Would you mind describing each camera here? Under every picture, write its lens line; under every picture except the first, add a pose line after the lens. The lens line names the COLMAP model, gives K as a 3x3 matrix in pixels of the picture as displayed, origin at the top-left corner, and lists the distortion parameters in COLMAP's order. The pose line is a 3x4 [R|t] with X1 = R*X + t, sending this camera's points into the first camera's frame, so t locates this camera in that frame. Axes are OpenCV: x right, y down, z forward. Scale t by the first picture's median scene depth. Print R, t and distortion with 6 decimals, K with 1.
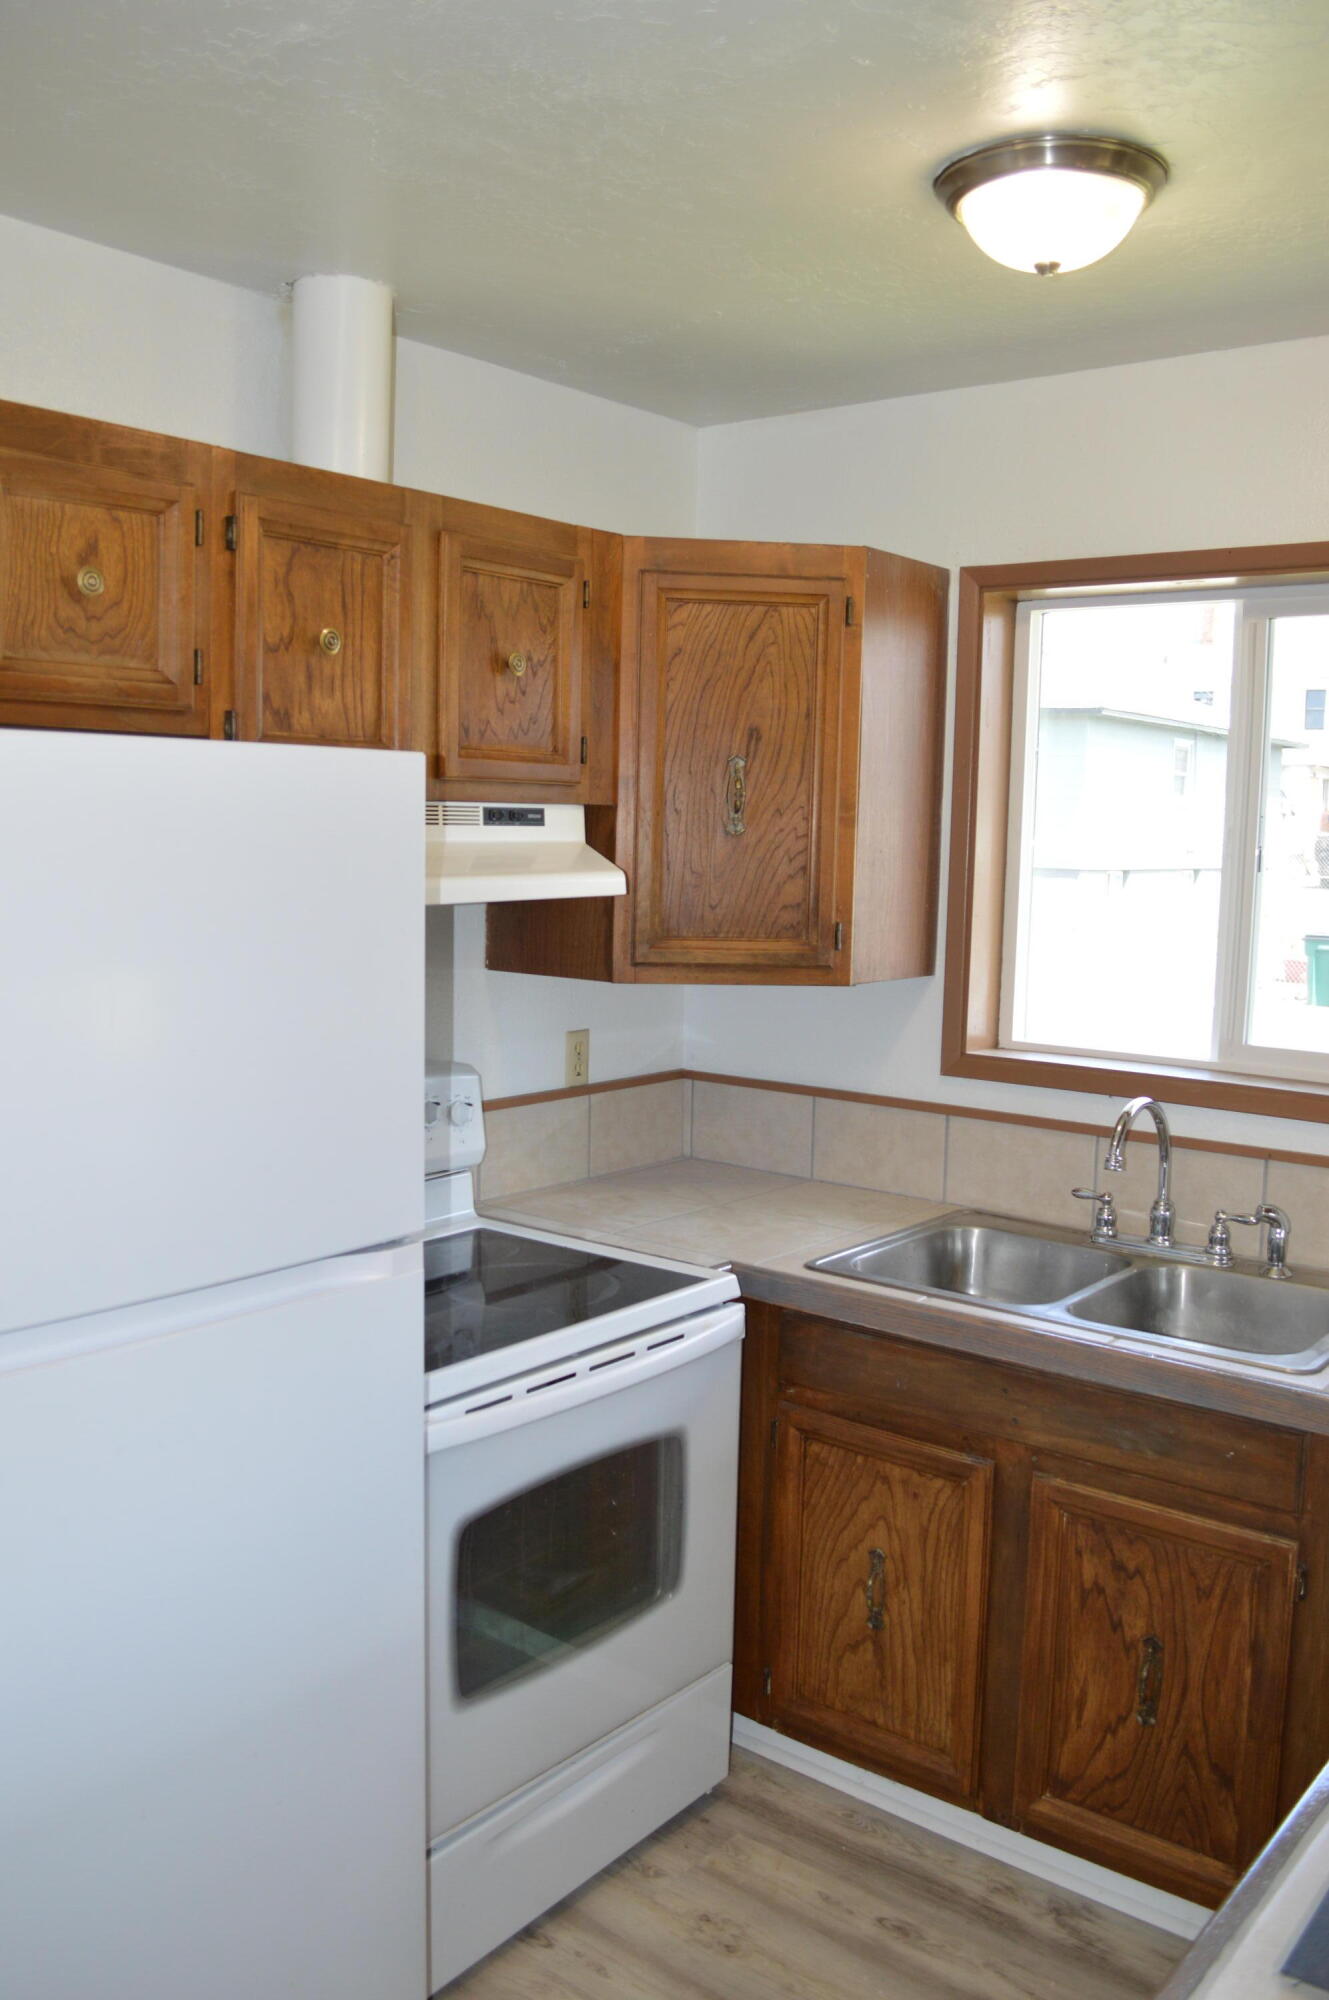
lens RADIAL K [[1691.5, 0, 664.5], [0, 1691.5, 1000.0], [0, 0, 1]] dist [-0.082214, 0.023726]
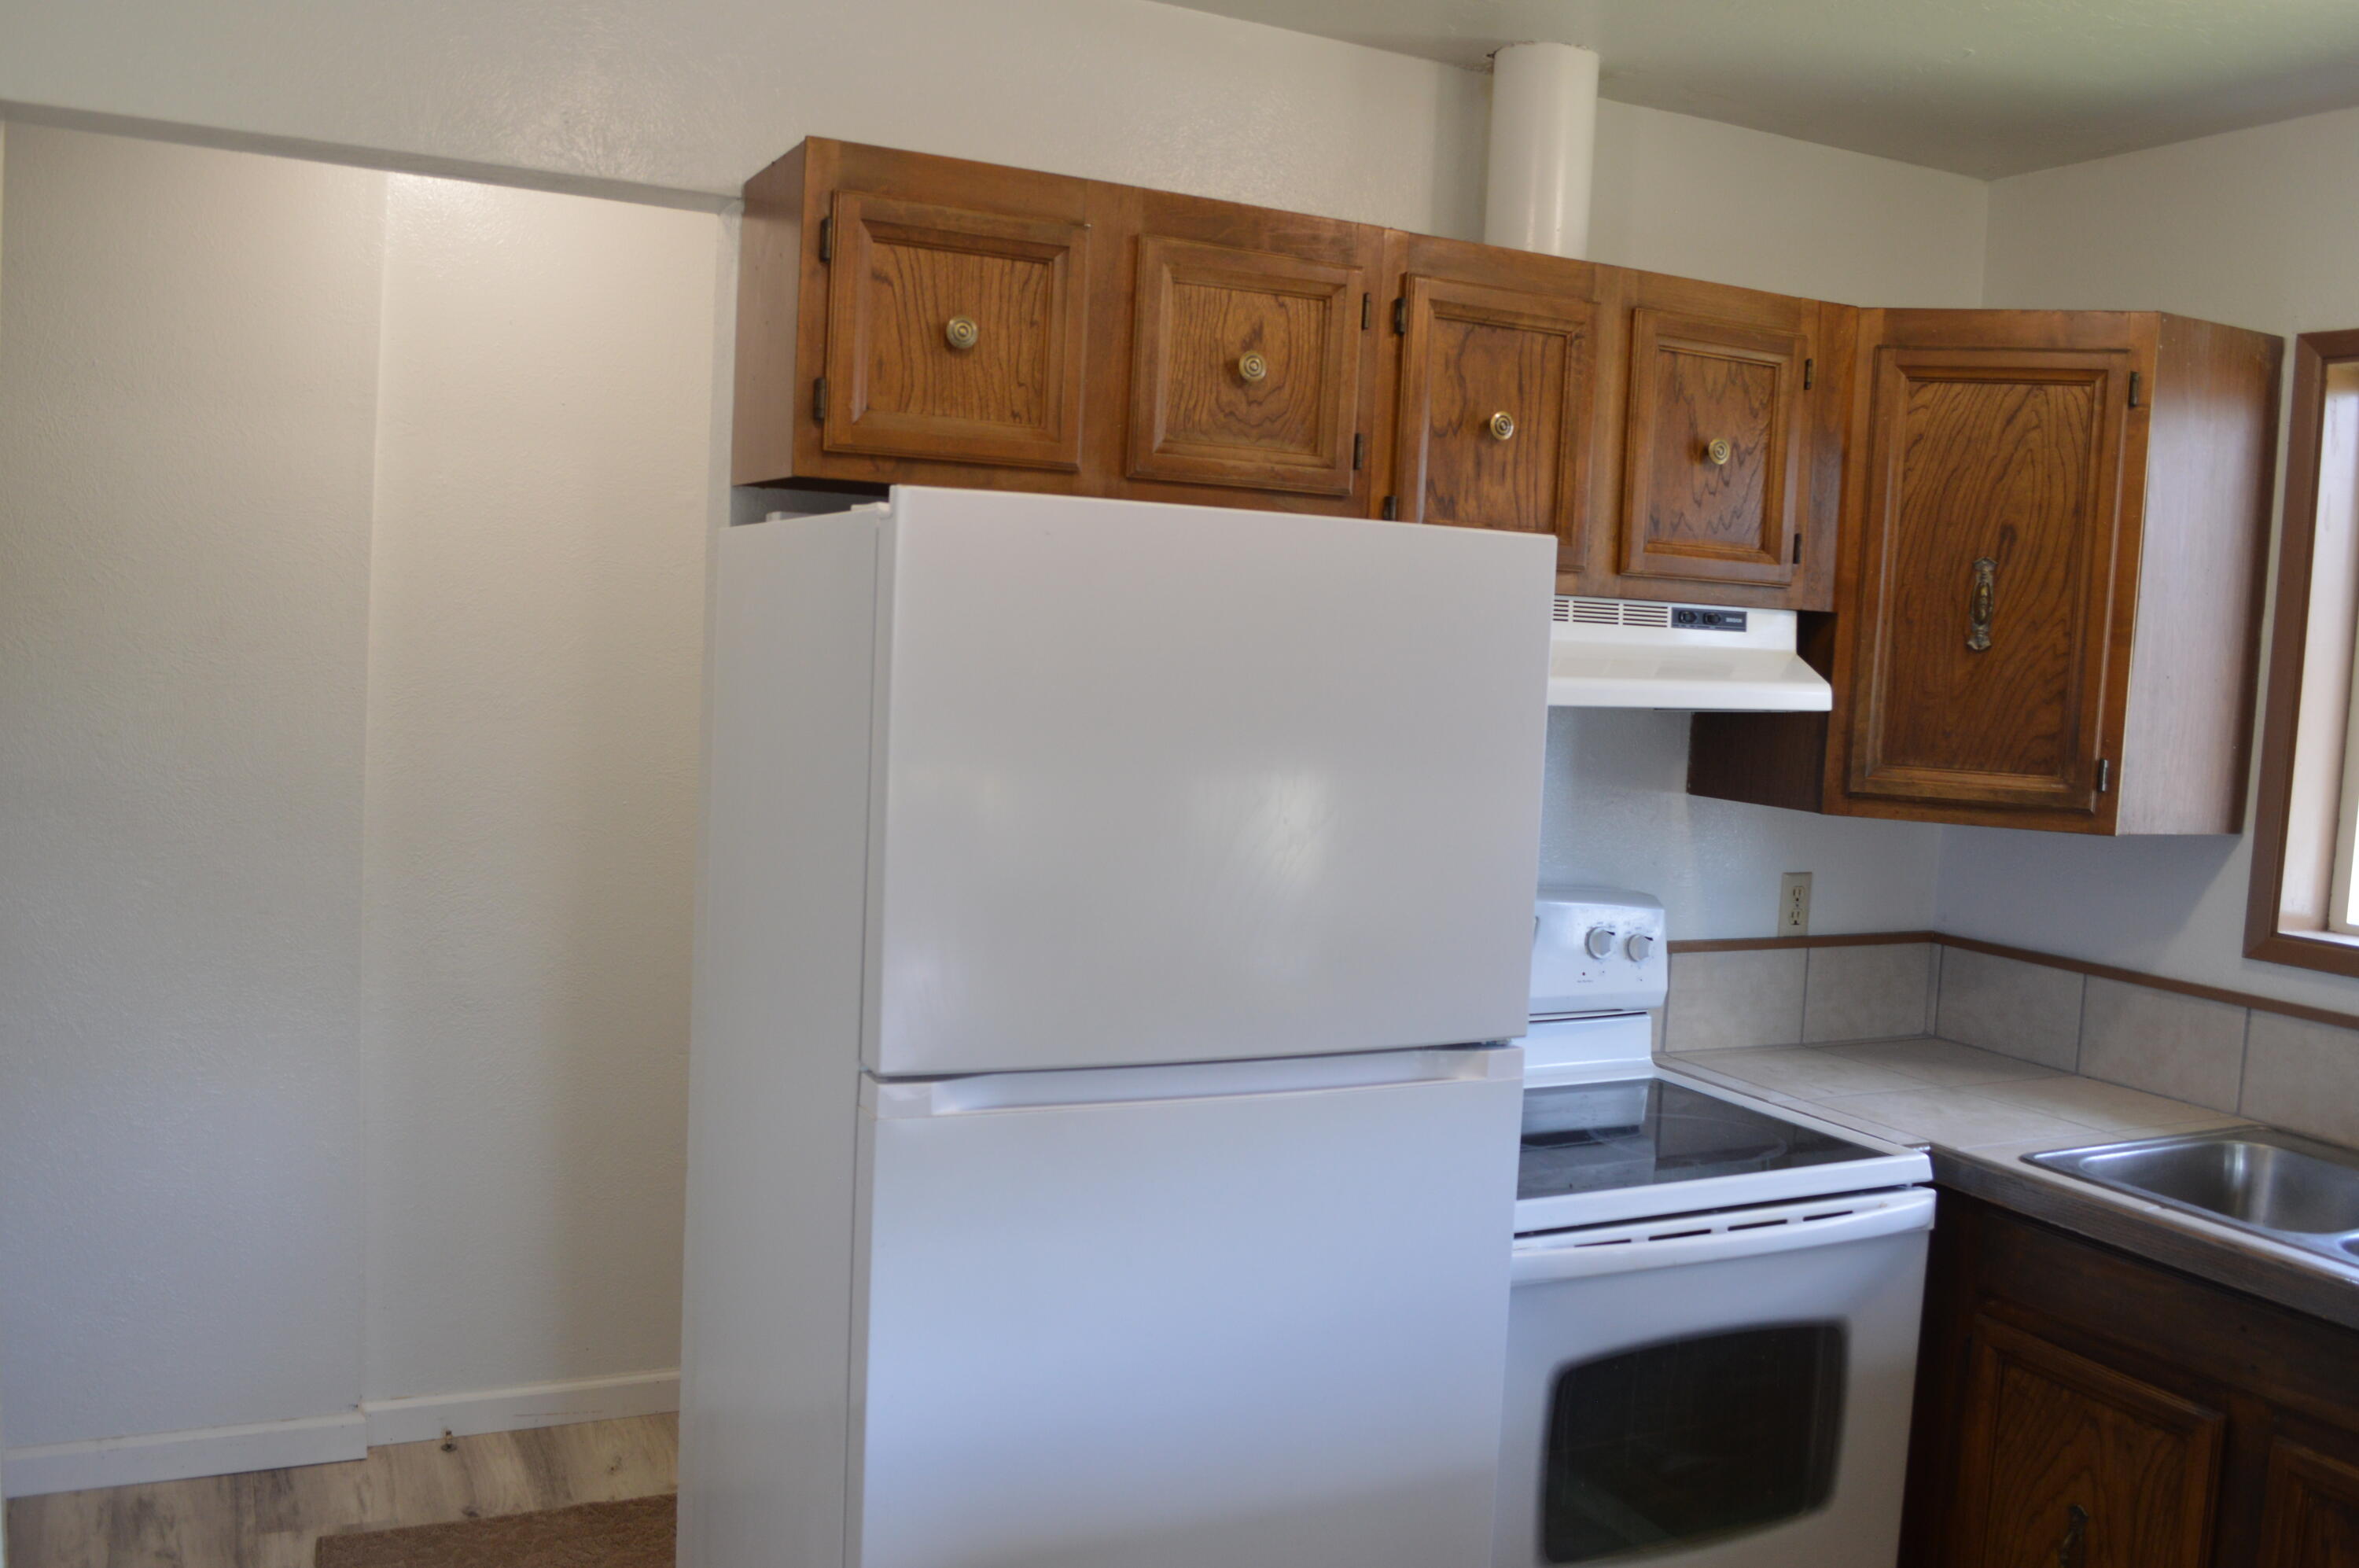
lens RADIAL K [[1995.2, 0, 1179.5], [0, 1995.2, 784.0], [0, 0, 1]] dist [-0.082214, 0.023726]
pose [[0.908714, 0.056073, -0.413637, 0.098655], [-0.073167, 0.996992, -0.025584, 0.027527], [0.410958, 0.053513, 0.910083, -0.079343]]
